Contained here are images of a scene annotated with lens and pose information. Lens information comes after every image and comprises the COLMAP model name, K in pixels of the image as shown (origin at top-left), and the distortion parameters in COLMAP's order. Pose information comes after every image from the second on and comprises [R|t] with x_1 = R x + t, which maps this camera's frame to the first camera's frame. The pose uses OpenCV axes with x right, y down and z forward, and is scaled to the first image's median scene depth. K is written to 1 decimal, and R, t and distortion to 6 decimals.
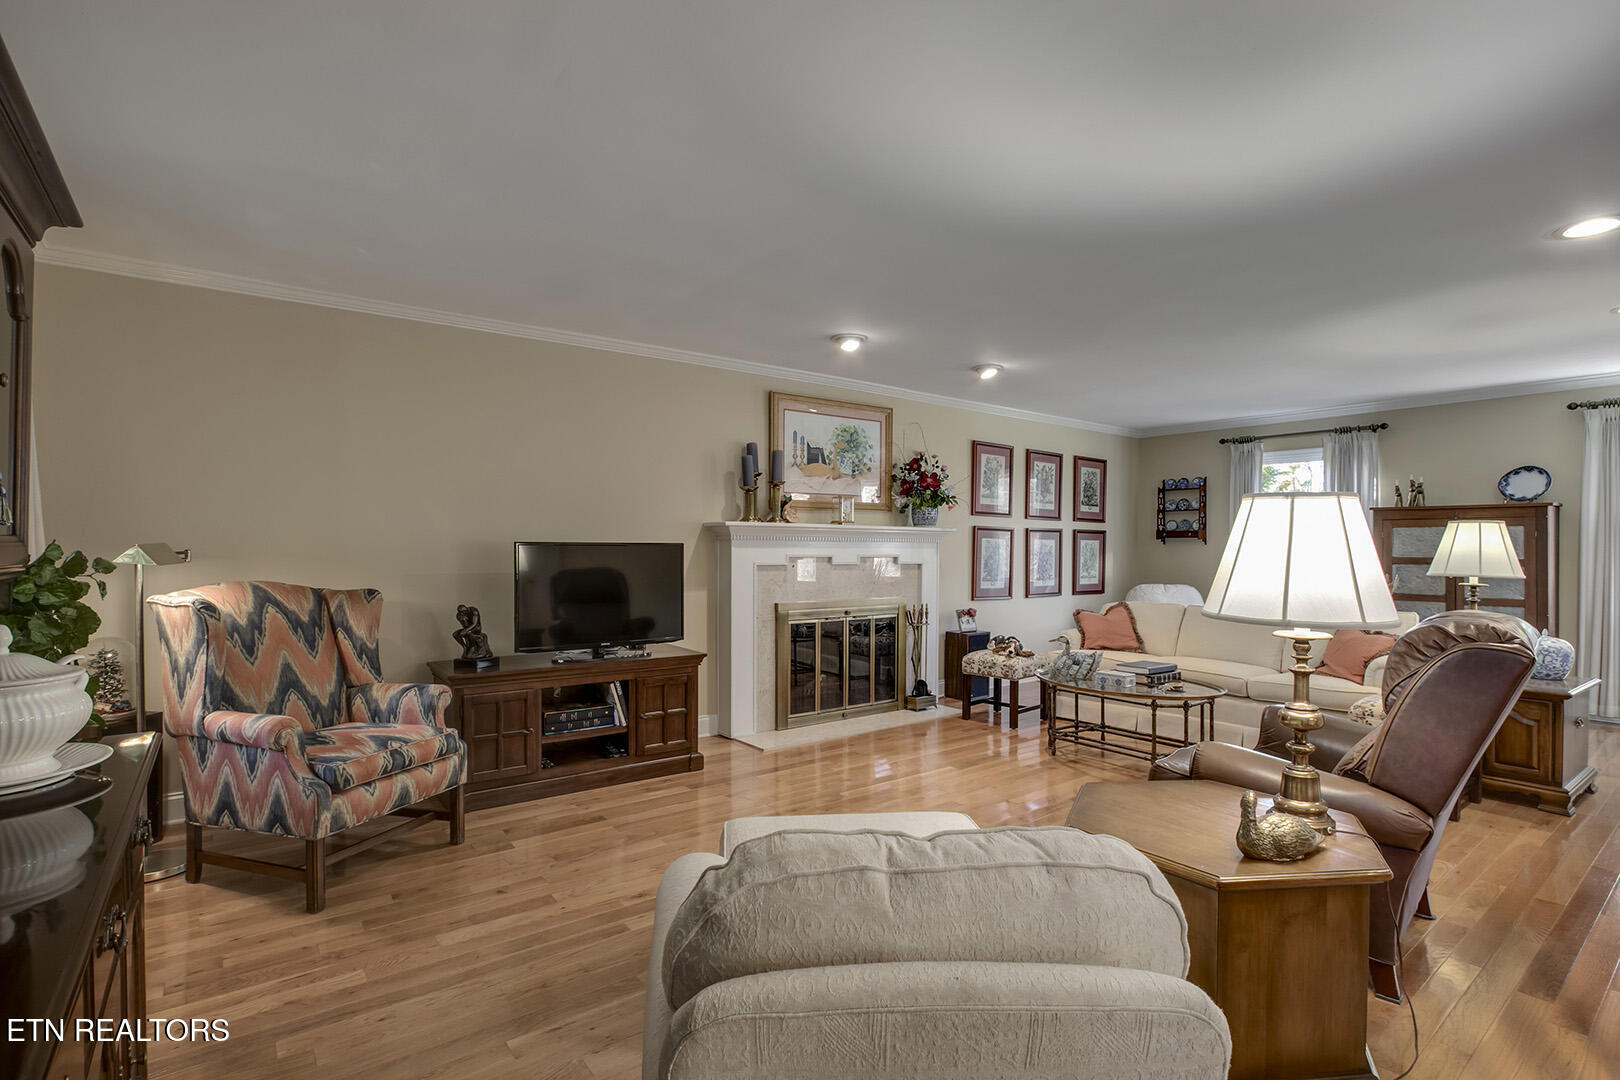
lens RADIAL K [[774.3, 0, 805.2], [0, 774.3, 545.9], [0, 0, 1]] dist [-0.023483, 0.001675]
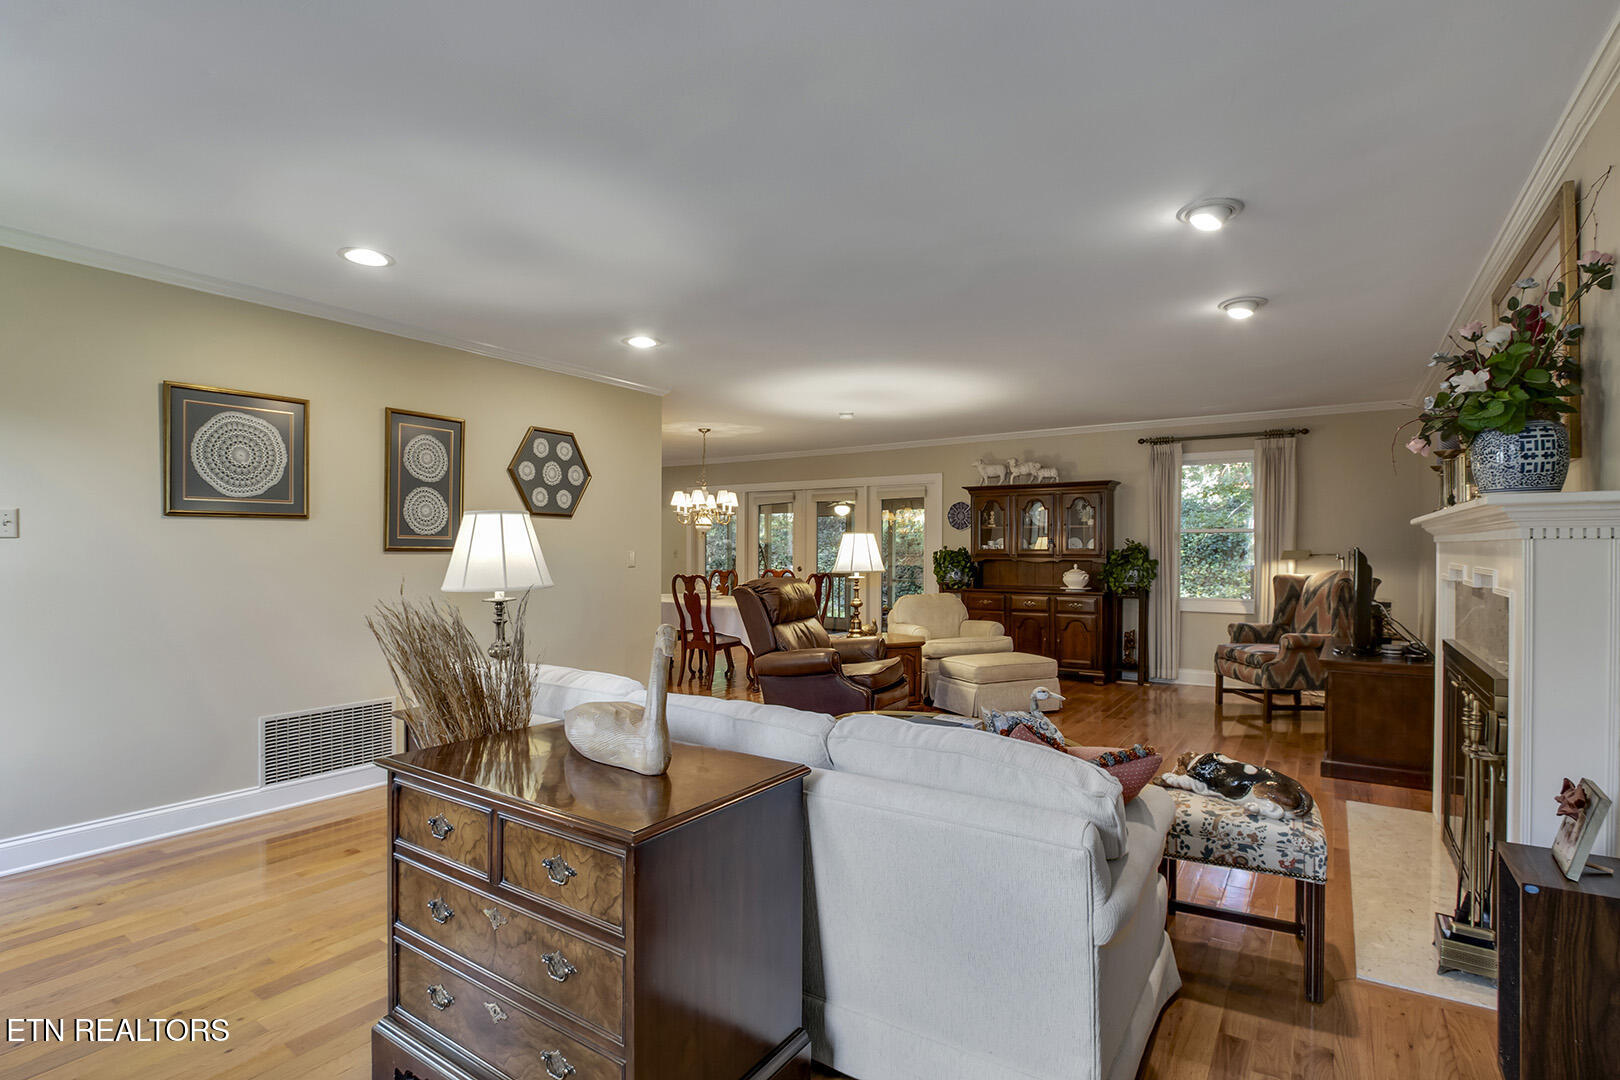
lens RADIAL K [[774.3, 0, 810.0], [0, 774.3, 543.3], [0, 0, 1]] dist [-0.023483, 0.001675]
pose [[-0.946718, -0.008661, -0.321947, 0.701096], [-0.006334, 0.999946, -0.008274, 0.002378], [0.322001, -0.005794, -0.946722, 1.494096]]
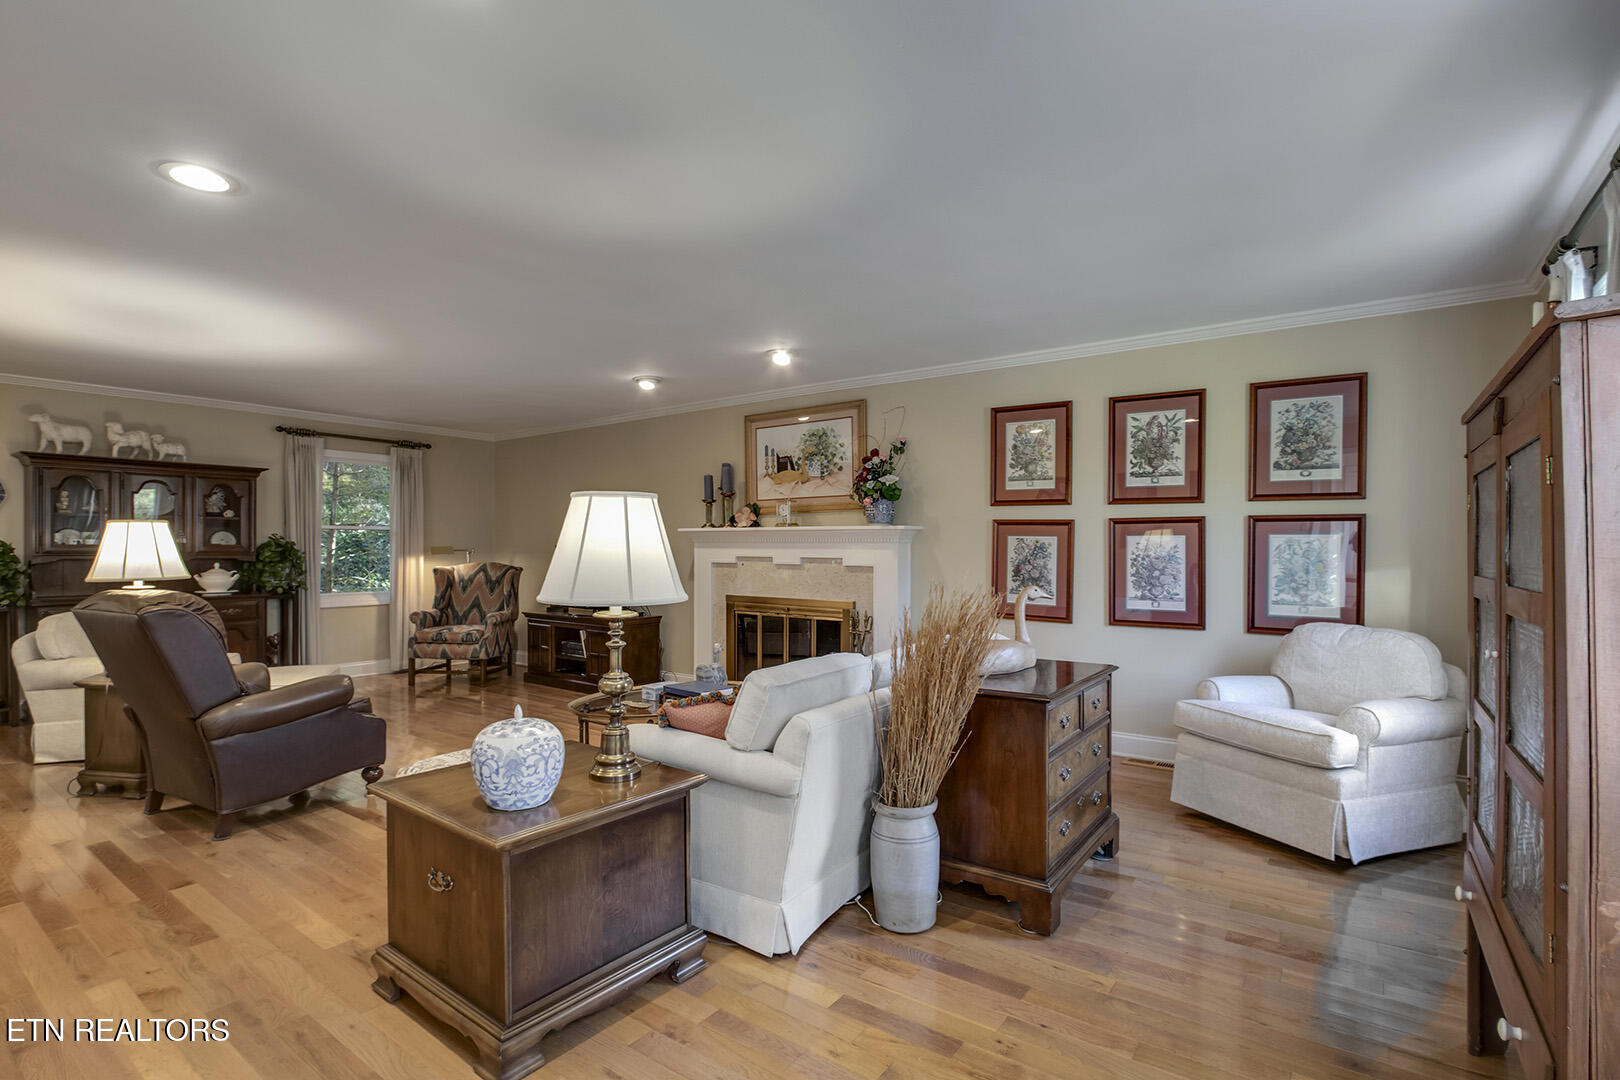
lens RADIAL K [[774.3, 0, 819.6], [0, 774.3, 547.9], [0, 0, 1]] dist [-0.023483, 0.001675]
pose [[0.292236, -0.003707, -0.956339, 1.205924], [-0.000829, 0.999991, -0.004130, 0.006646], [0.956346, 0.002000, 0.292231, 0.822325]]
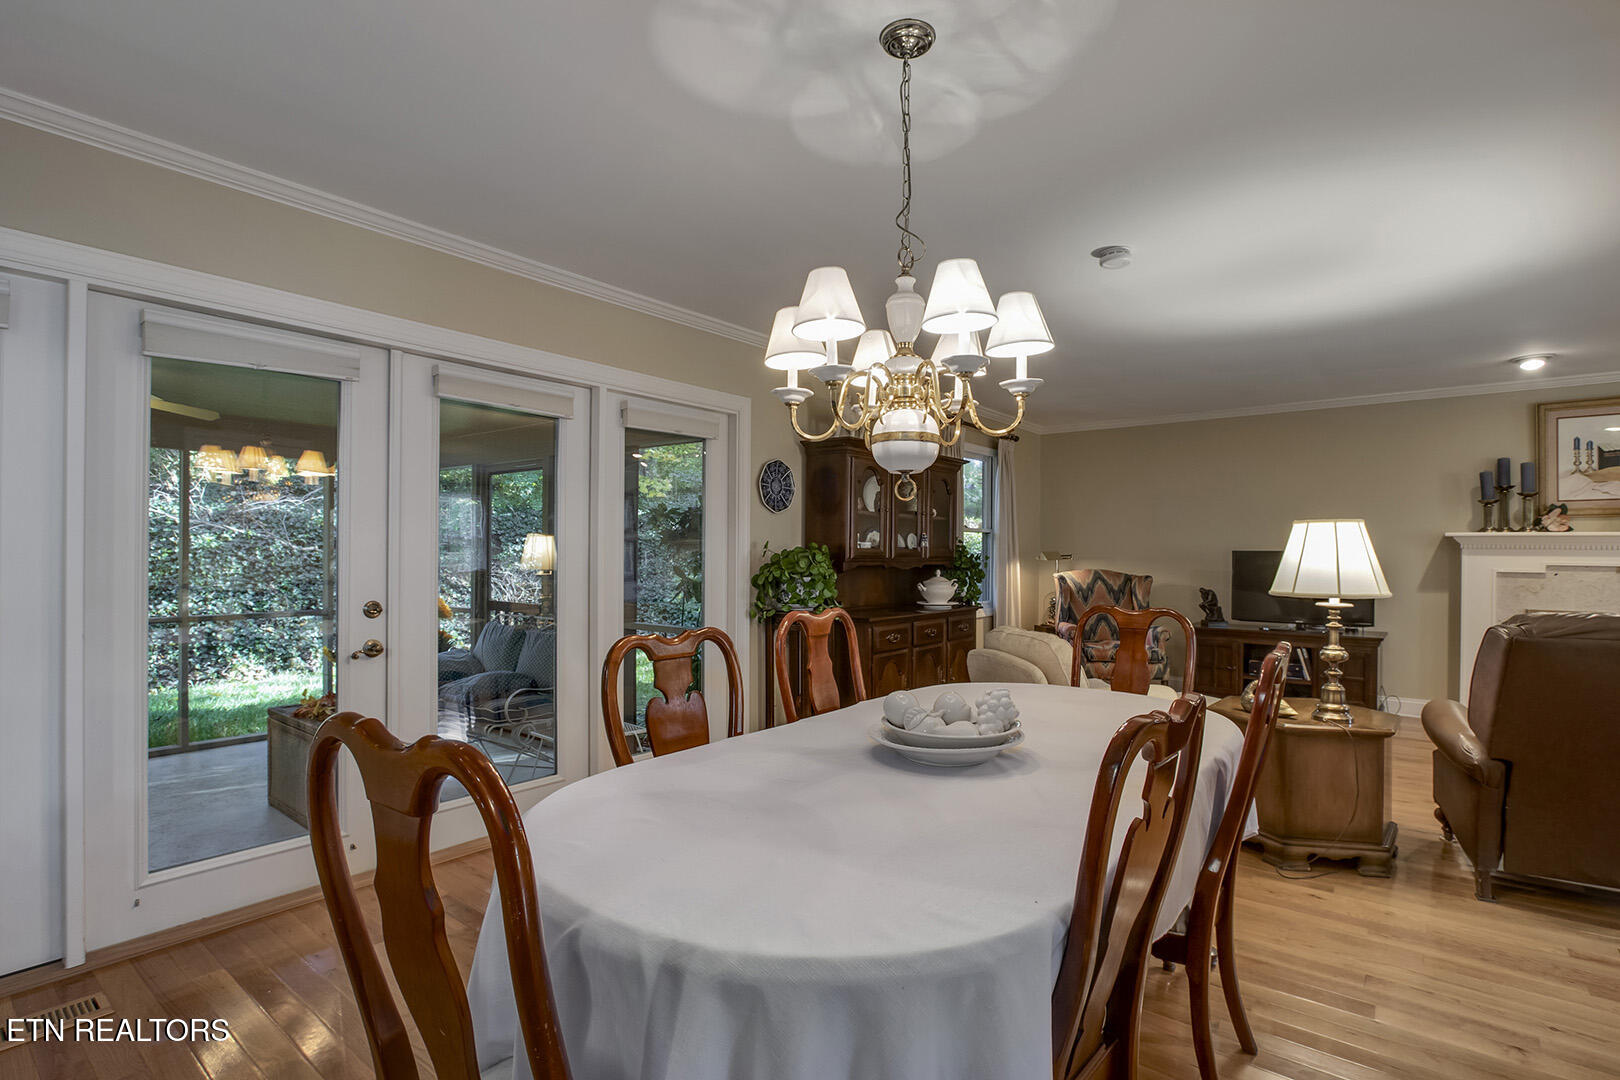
lens RADIAL K [[774.3, 0, 814.6], [0, 774.3, 553.5], [0, 0, 1]] dist [-0.023483, 0.001675]
pose [[0.252444, 0.000851, -0.967611, 0.741488], [-0.005849, 0.999983, -0.000646, 0.005426], [0.967594, 0.005822, 0.252445, -0.193777]]
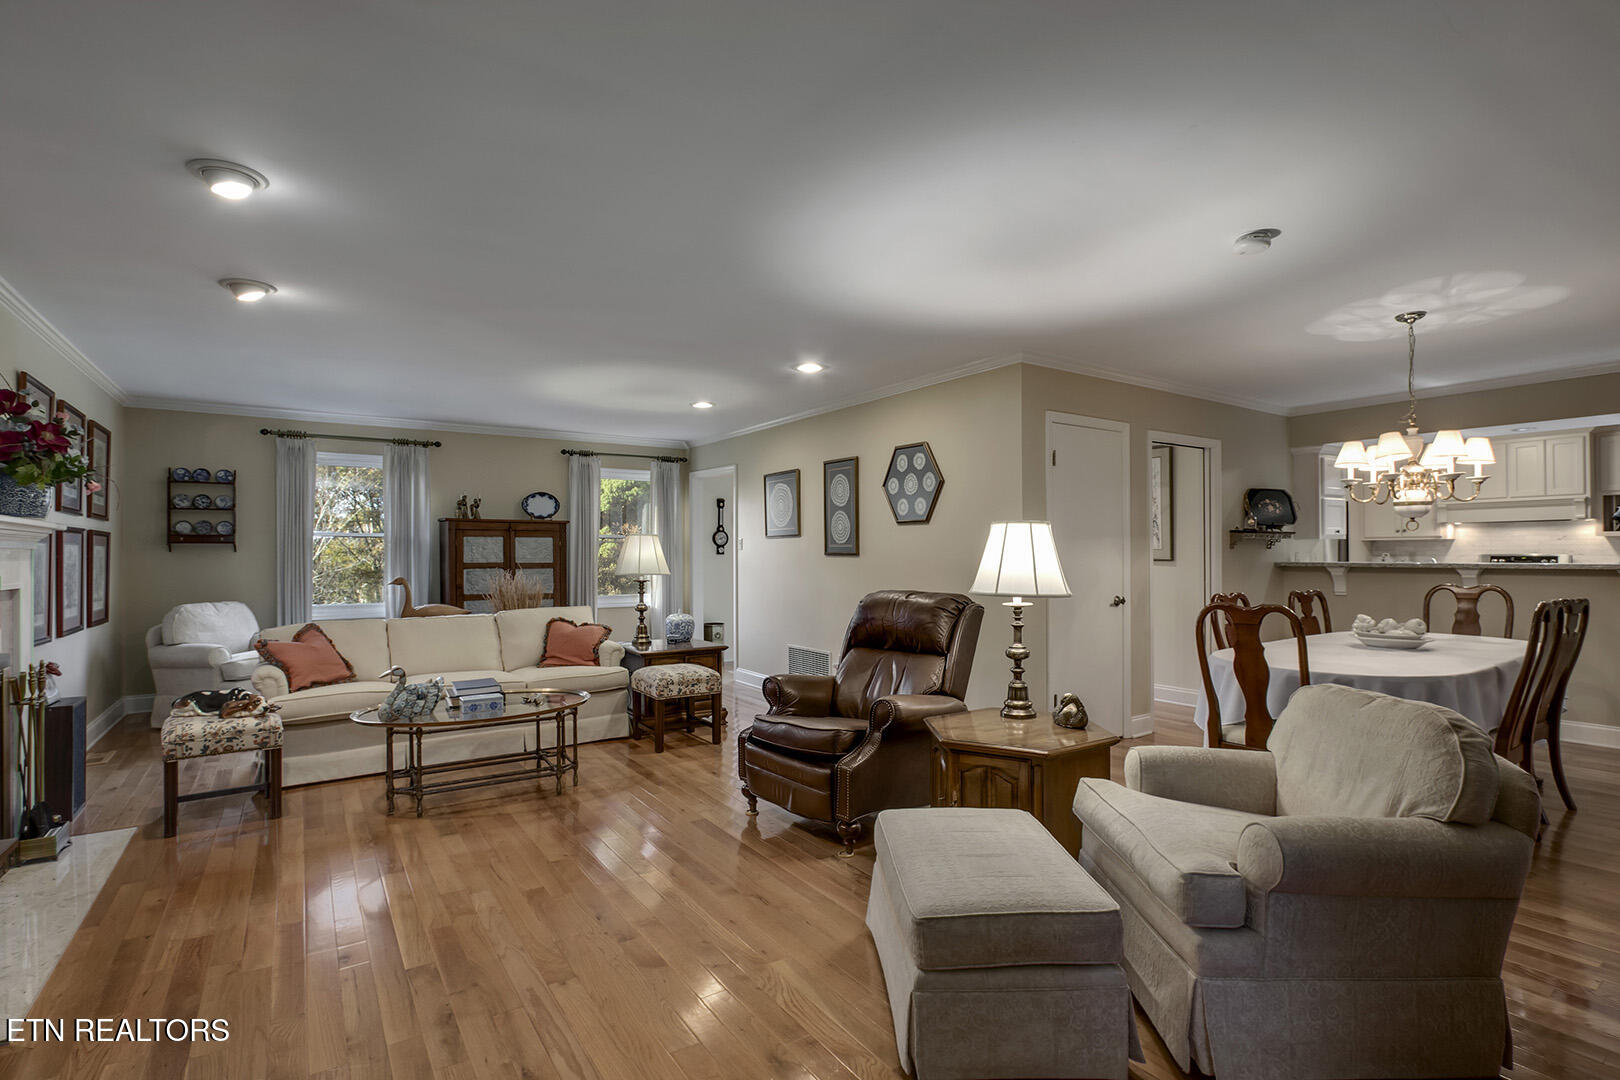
lens RADIAL K [[774.3, 0, 801.7], [0, 774.3, 545.3], [0, 0, 1]] dist [-0.023483, 0.001675]
pose [[0.061352, 0.006624, 0.998094, -0.411624], [0.003325, 0.999971, -0.006841, -0.001458], [-0.998111, 0.003738, 0.061328, 0.517166]]
